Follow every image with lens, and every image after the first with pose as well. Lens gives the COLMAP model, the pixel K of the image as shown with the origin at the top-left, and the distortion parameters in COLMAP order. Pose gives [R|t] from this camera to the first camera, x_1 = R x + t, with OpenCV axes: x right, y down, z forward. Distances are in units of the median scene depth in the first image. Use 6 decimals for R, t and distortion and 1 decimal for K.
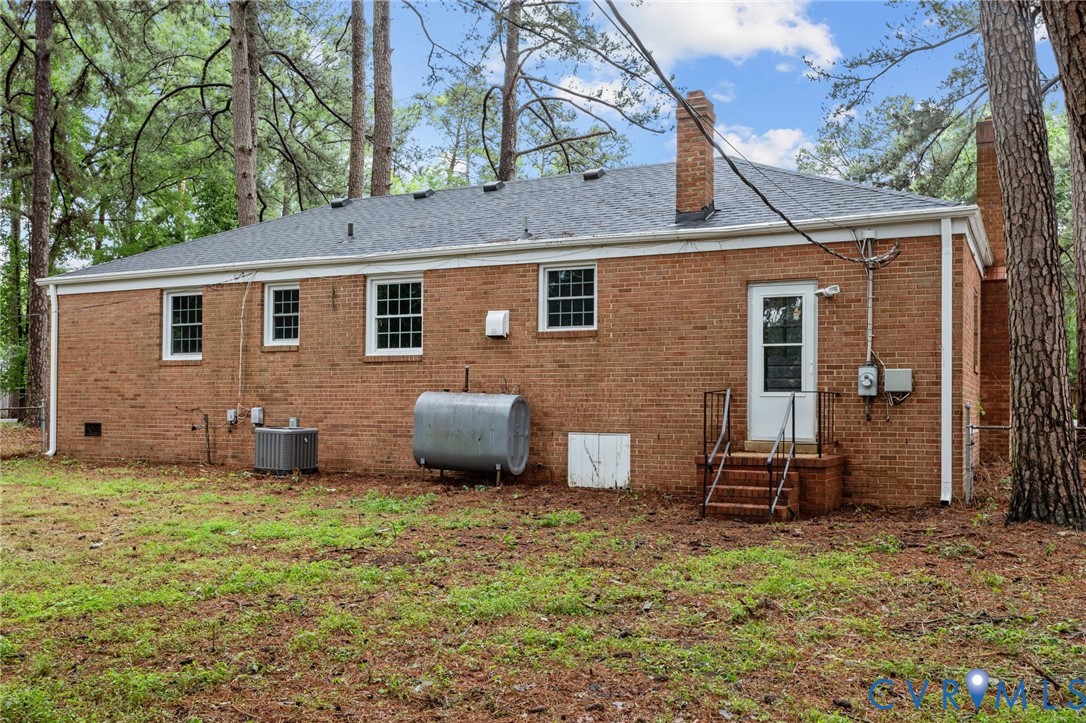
lens RADIAL K [[994.2, 0, 543.7], [0, 994.2, 396.7], [0, 0, 1]] dist [0.011464, 0.006685]
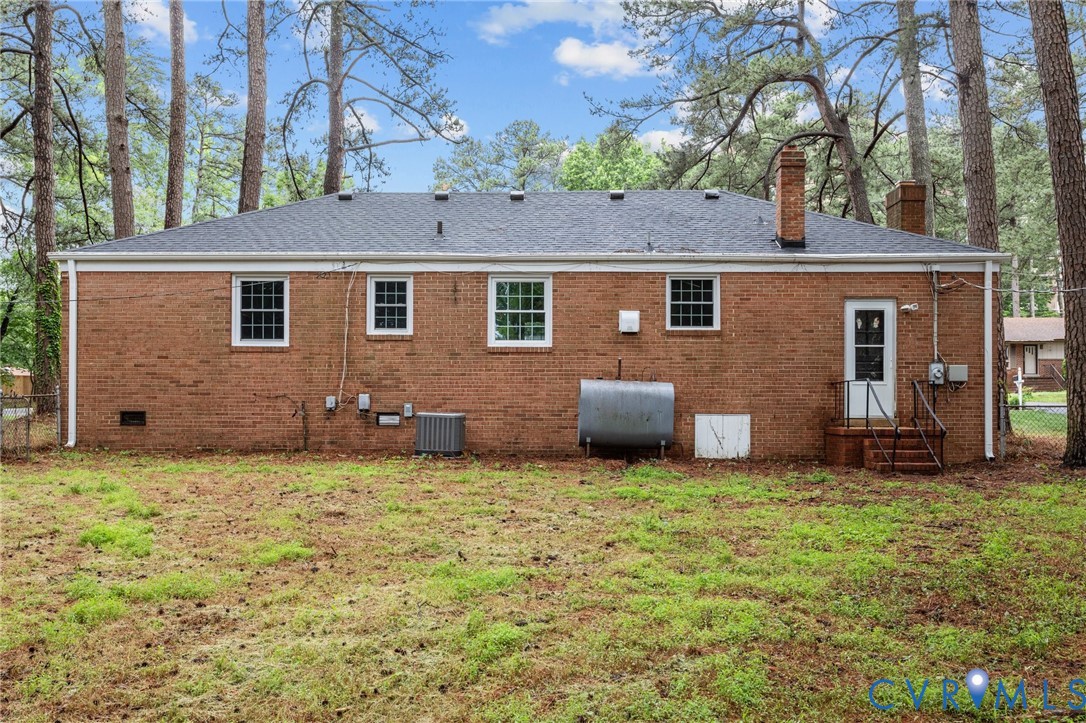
lens RADIAL K [[994.2, 0, 543.7], [0, 994.2, 396.7], [0, 0, 1]] dist [0.011464, 0.006685]
pose [[0.899716, 0.001266, 0.436475, -0.654559], [-0.002323, 0.999996, 0.001888, 0.012798], [-0.436471, -0.002712, 0.899714, -0.009599]]
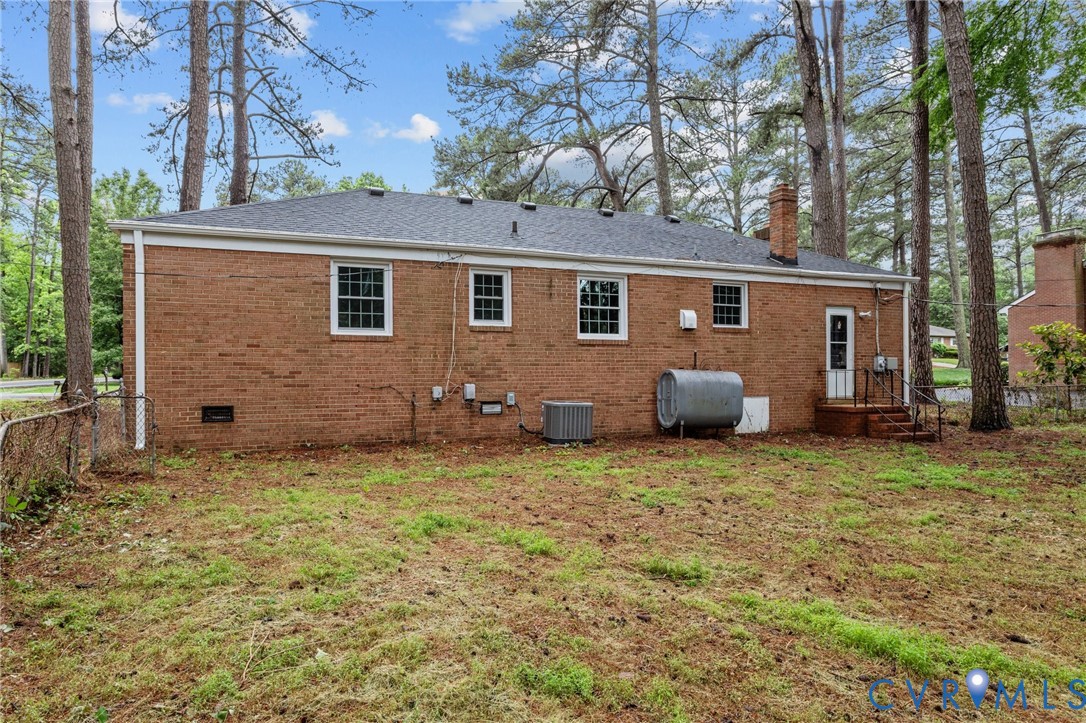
lens RADIAL K [[678.7, 0, 542.2], [0, 678.7, 374.6], [0, 0, 1]] dist [-0.006597, 0.000796]
pose [[0.656028, -0.006908, 0.754705, -0.893196], [0.000765, 0.999964, 0.008488, -0.005731], [-0.754737, -0.004991, 0.656009, 0.543138]]
